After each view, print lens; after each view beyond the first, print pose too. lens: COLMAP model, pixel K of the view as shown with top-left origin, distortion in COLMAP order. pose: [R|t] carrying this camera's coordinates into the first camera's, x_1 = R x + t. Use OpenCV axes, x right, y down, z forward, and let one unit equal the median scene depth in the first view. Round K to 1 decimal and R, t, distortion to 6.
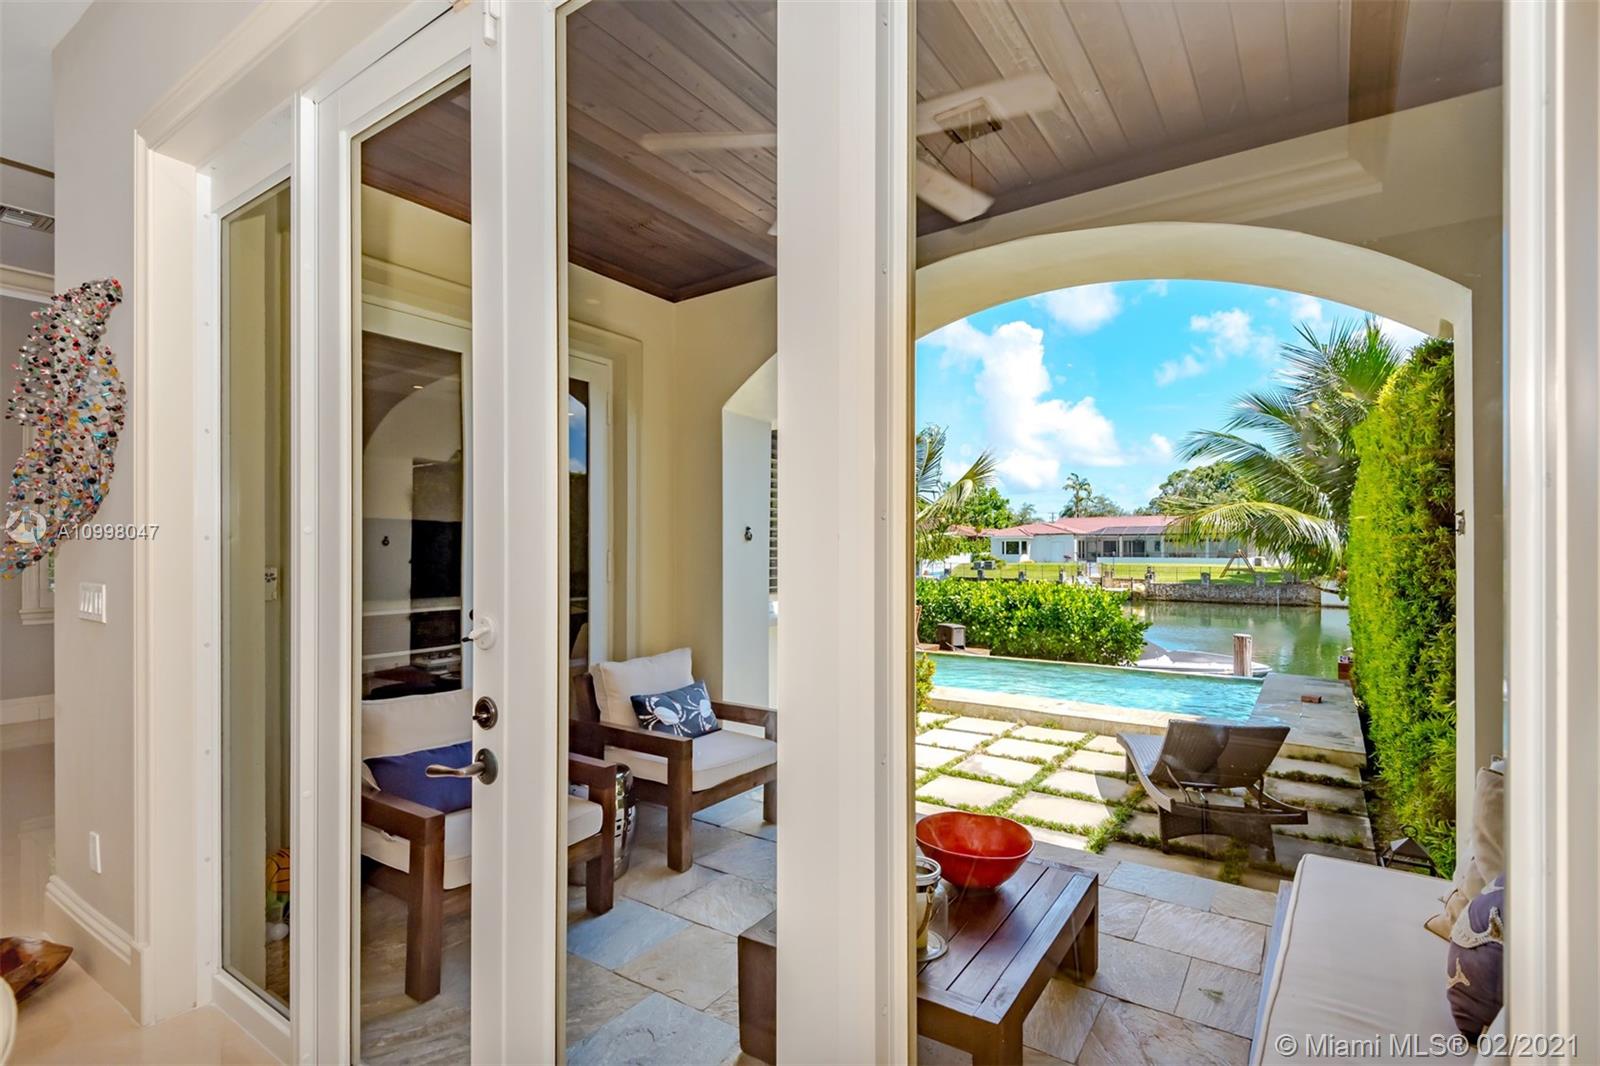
lens RADIAL K [[730.4, 0, 791.7], [0, 730.4, 539.4], [0, 0, 1]] dist [-0.007026, -0.001890]
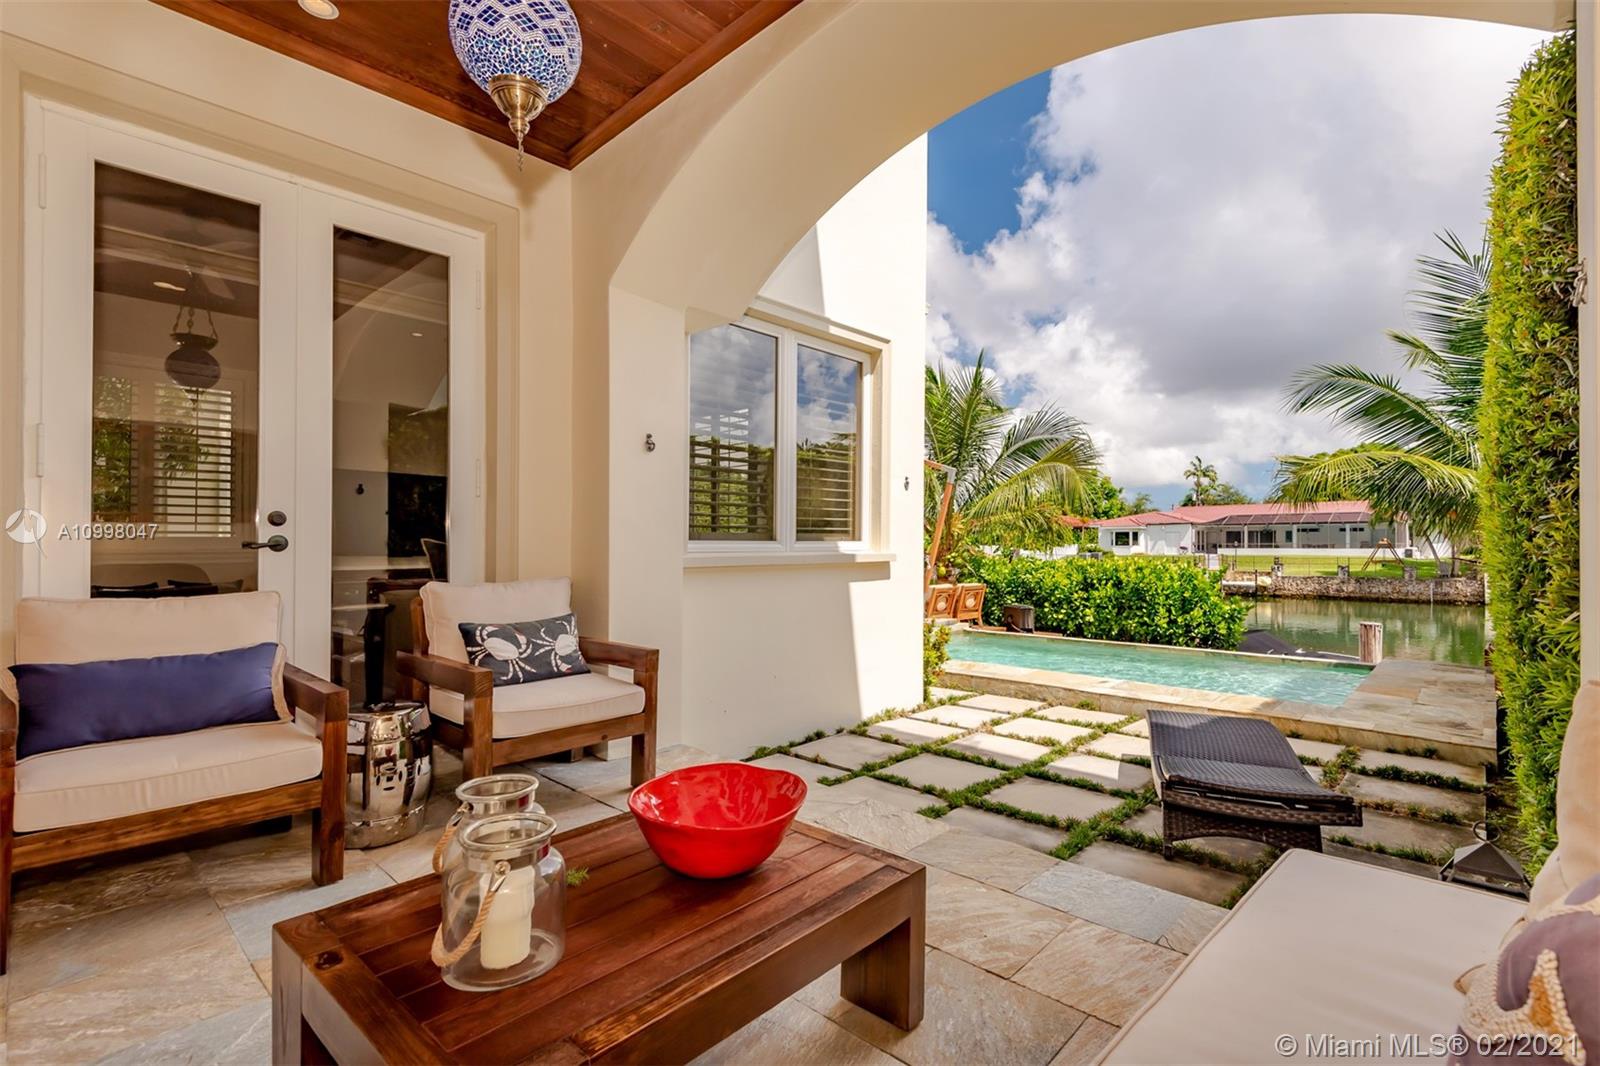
lens RADIAL K [[730.4, 0, 807.6], [0, 730.4, 544.0], [0, 0, 1]] dist [-0.007026, -0.001890]
pose [[0.991303, 0.004970, -0.131502, 0.166028], [-0.003774, 0.999949, 0.009338, 0.071813], [0.131542, -0.008760, 0.991272, 0.151834]]
